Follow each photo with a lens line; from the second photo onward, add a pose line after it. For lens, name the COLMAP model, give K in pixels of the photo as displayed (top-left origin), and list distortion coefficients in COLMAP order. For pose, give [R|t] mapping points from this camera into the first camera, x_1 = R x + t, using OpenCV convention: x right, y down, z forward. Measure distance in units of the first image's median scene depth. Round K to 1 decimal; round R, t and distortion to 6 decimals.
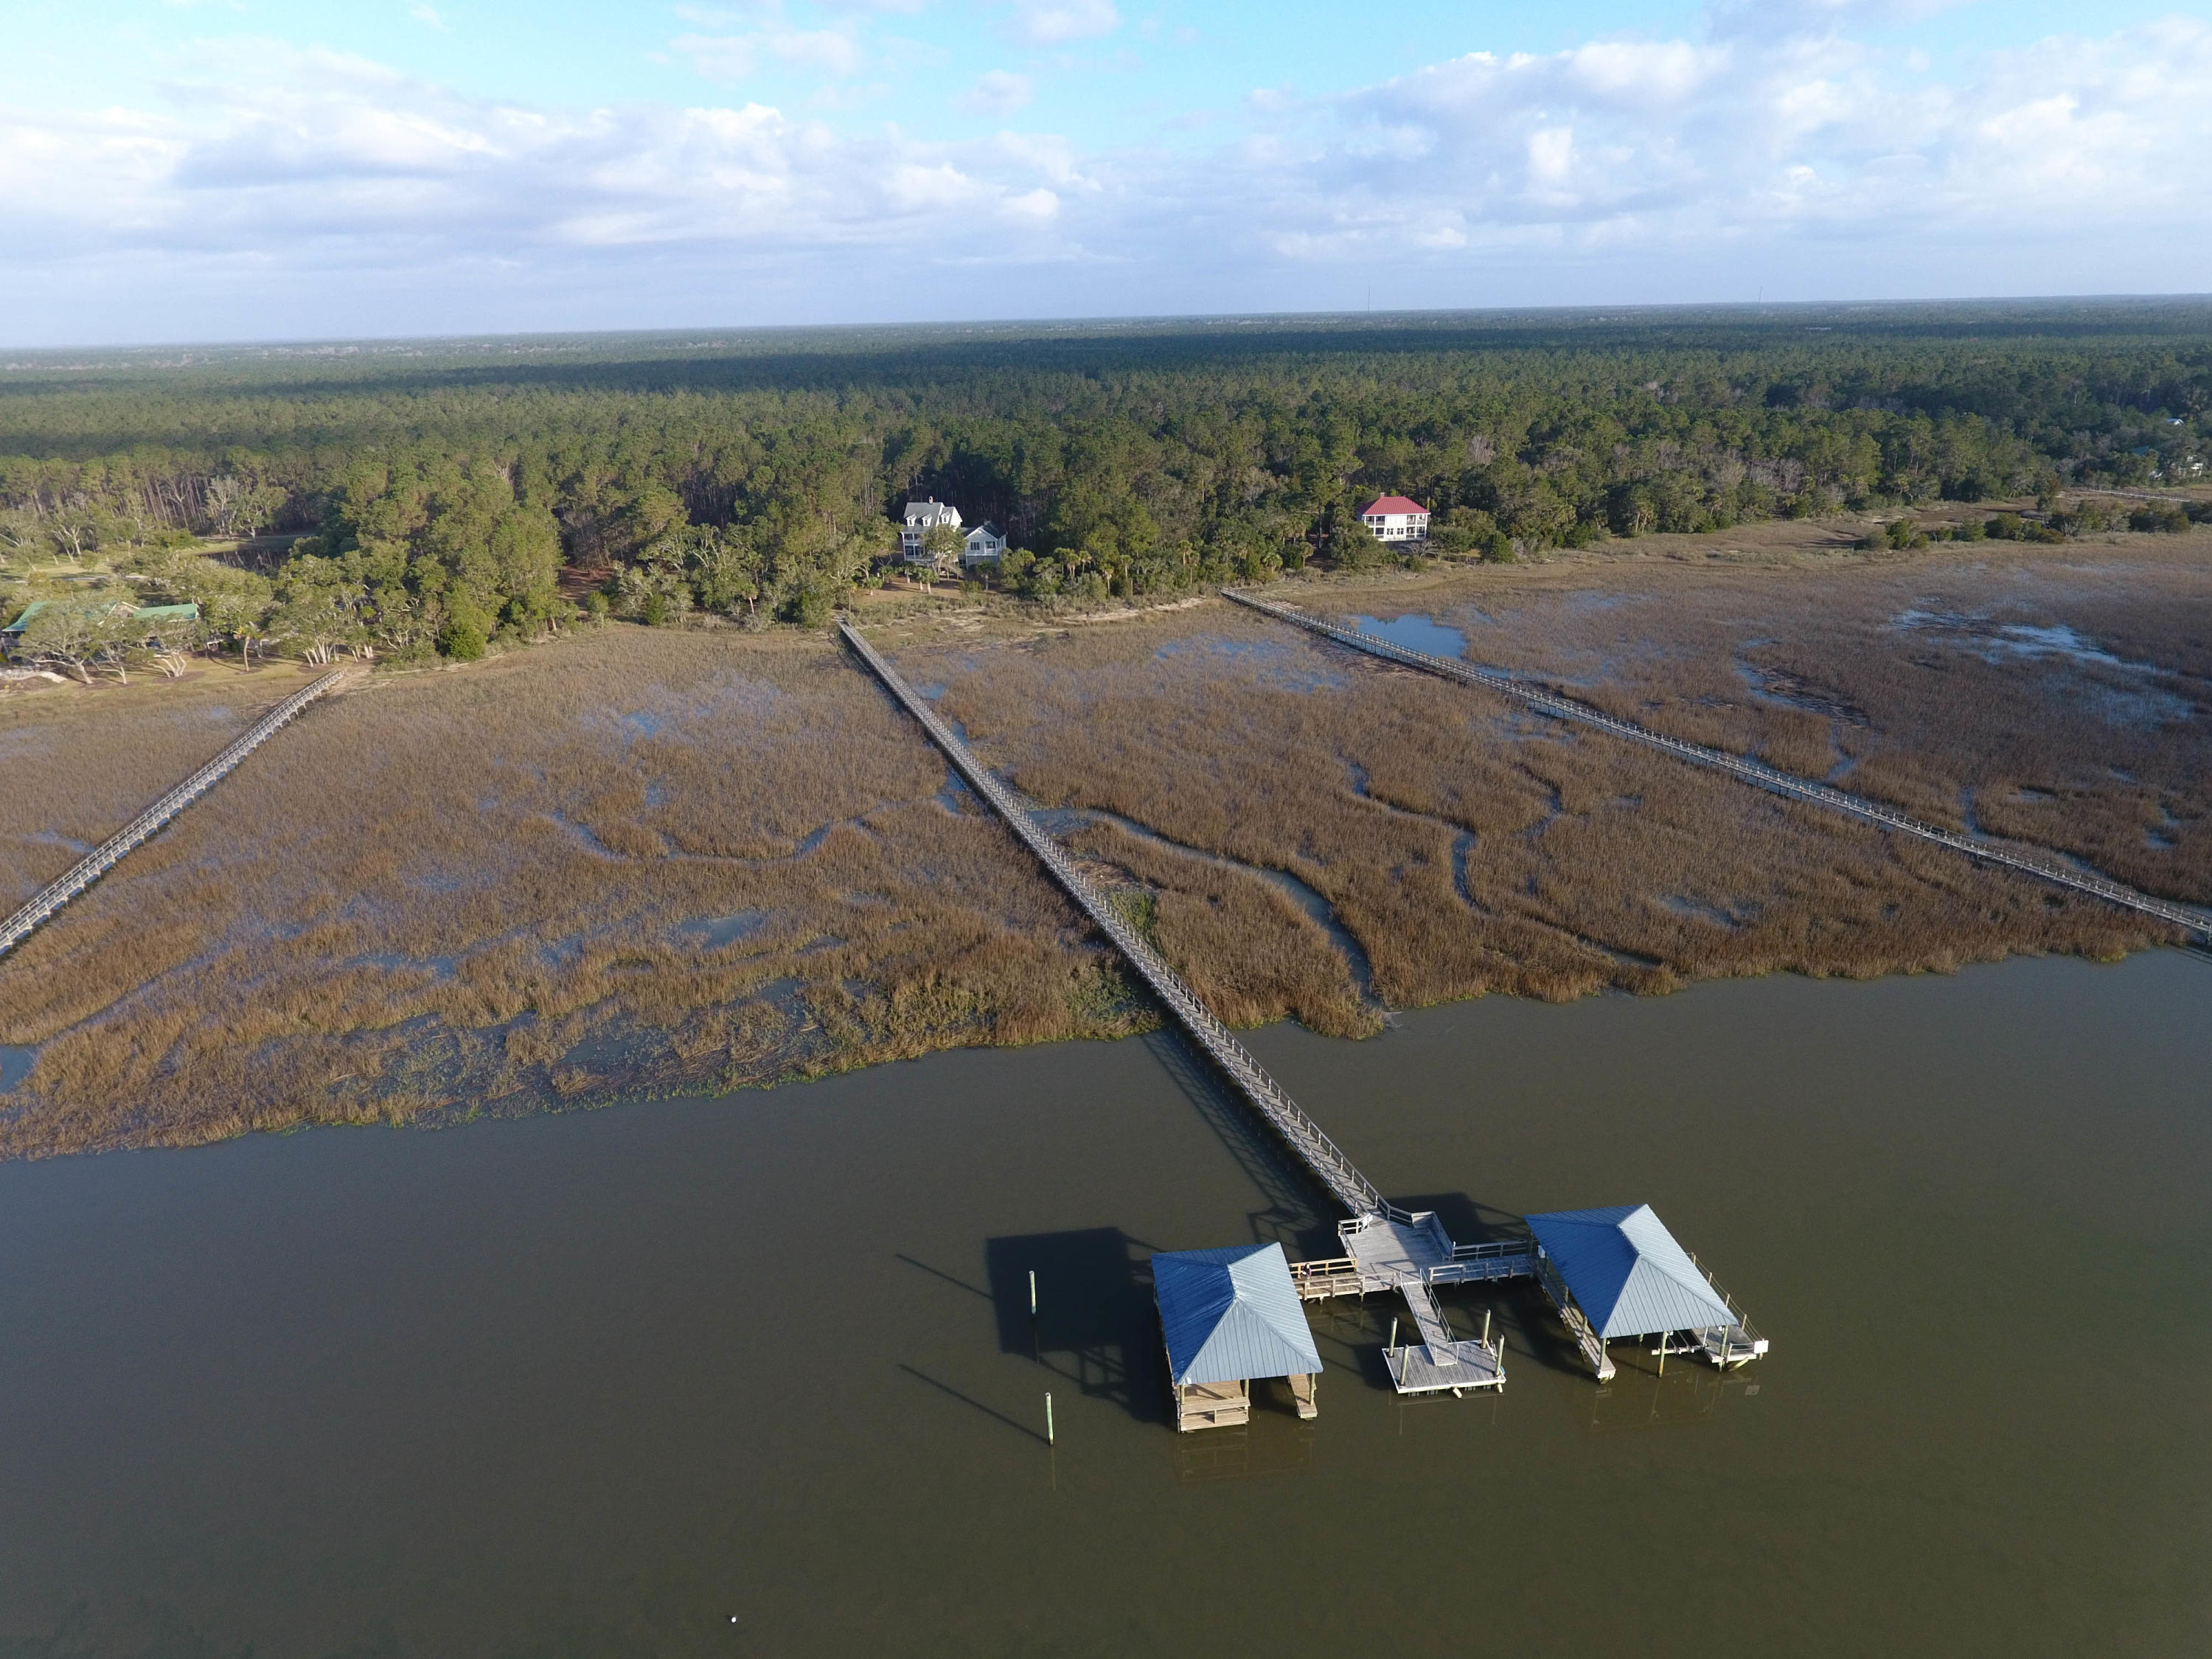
lens RADIAL K [[1306.1, 0, 1114.2], [0, 1306.1, 829.5], [0, 0, 1]] dist [0.001828, 0.001943]
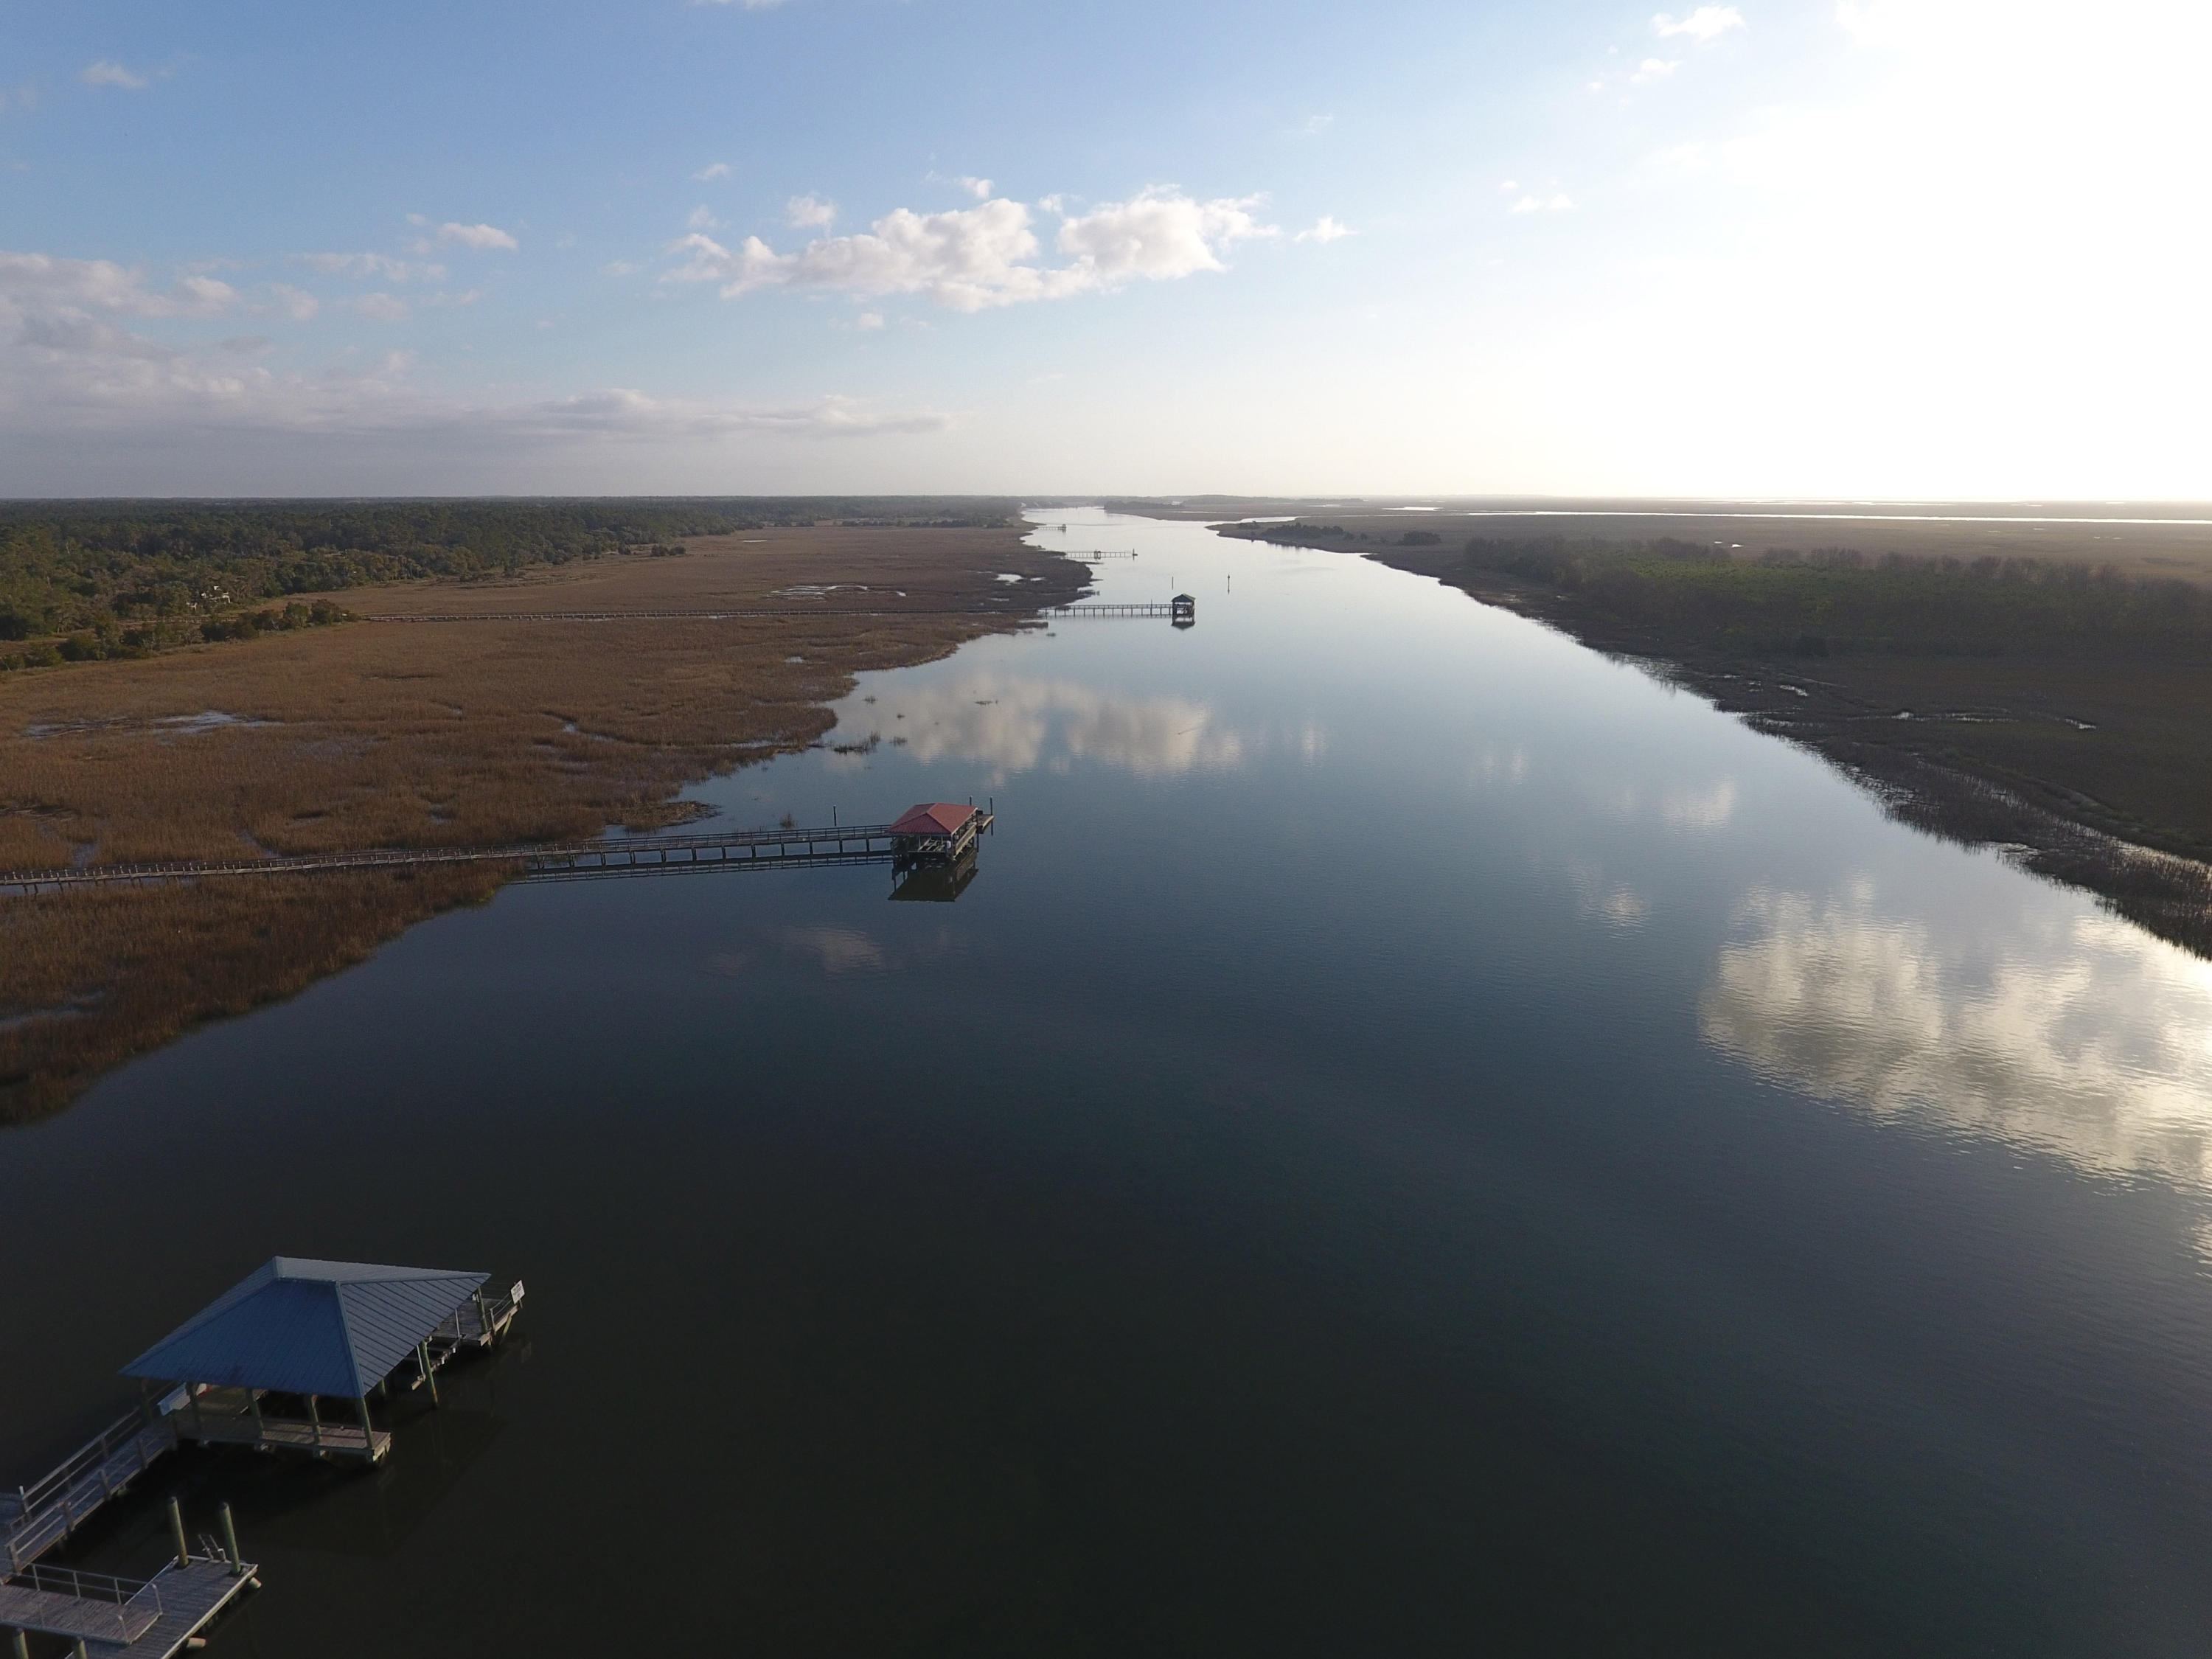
lens RADIAL K [[1306.1, 0, 1106.6], [0, 1306.1, 824.8], [0, 0, 1]] dist [0.001828, 0.001943]
pose [[0.247284, -0.195236, 0.949070, -0.115405], [0.367915, 0.925052, 0.094434, 0.180829], [-0.896376, 0.325825, 0.300581, 0.330325]]
